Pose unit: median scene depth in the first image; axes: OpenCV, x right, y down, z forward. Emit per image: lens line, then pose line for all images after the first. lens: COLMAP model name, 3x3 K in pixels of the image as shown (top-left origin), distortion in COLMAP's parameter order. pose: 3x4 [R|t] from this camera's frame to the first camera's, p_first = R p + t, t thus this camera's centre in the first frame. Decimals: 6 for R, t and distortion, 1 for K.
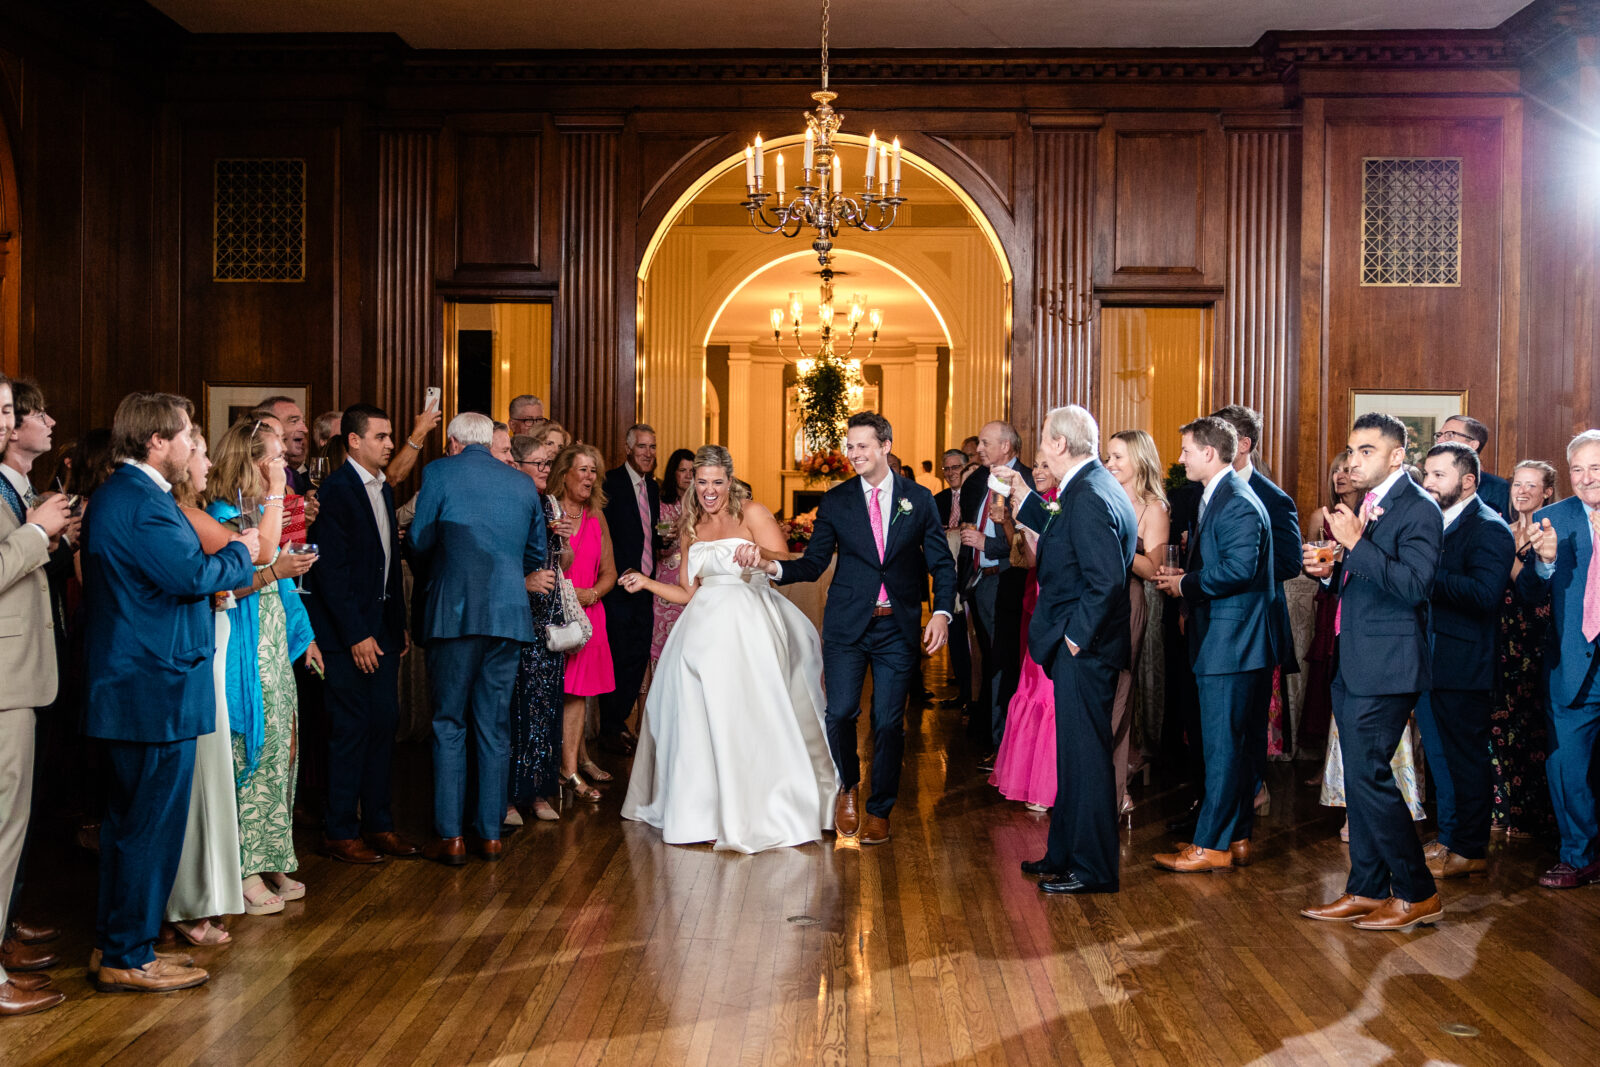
lens RADIAL K [[1579.7, 0, 800.0], [0, 1579.7, 533.5], [0, 0, 1]] dist [-0.014394, 0.033297]
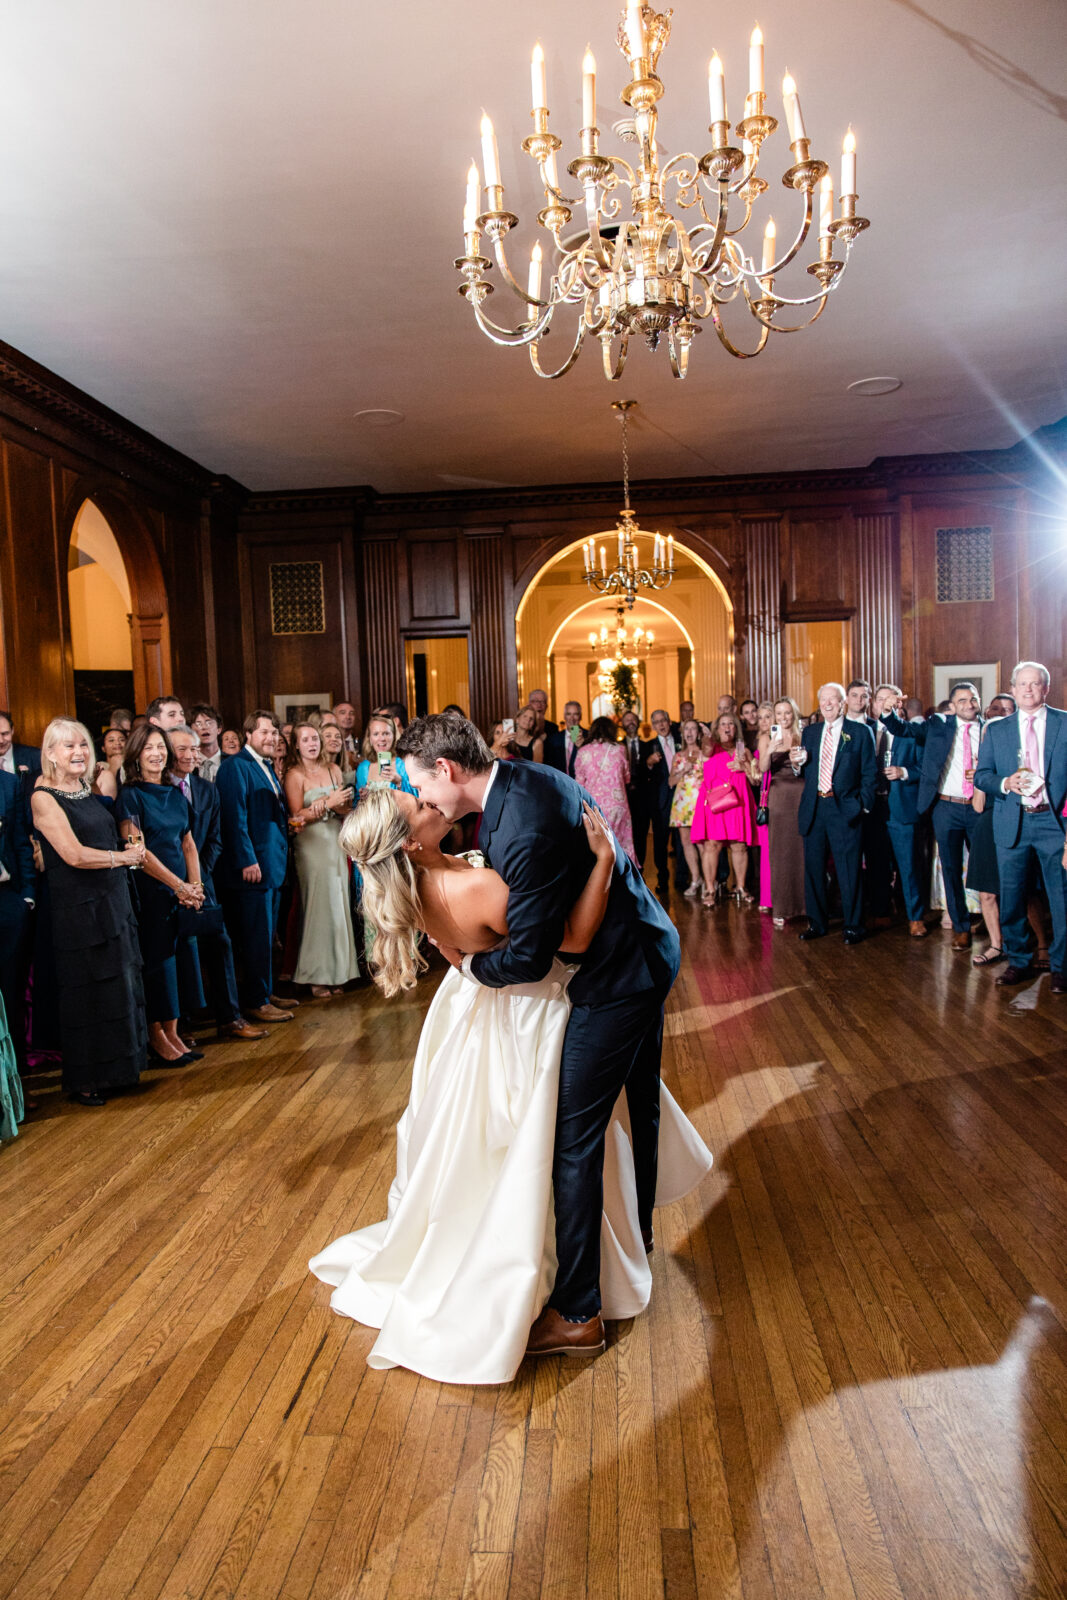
lens RADIAL K [[1024.7, 0, 533.5], [0, 1024.7, 800.0], [0, 0, 1]] dist [-0.001960, 0.000041]
pose [[0.998651, -0.049288, -0.016351, -0.075546], [0.049880, 0.998033, 0.037987, -0.006633], [0.014446, -0.038752, 0.999144, -0.132094]]
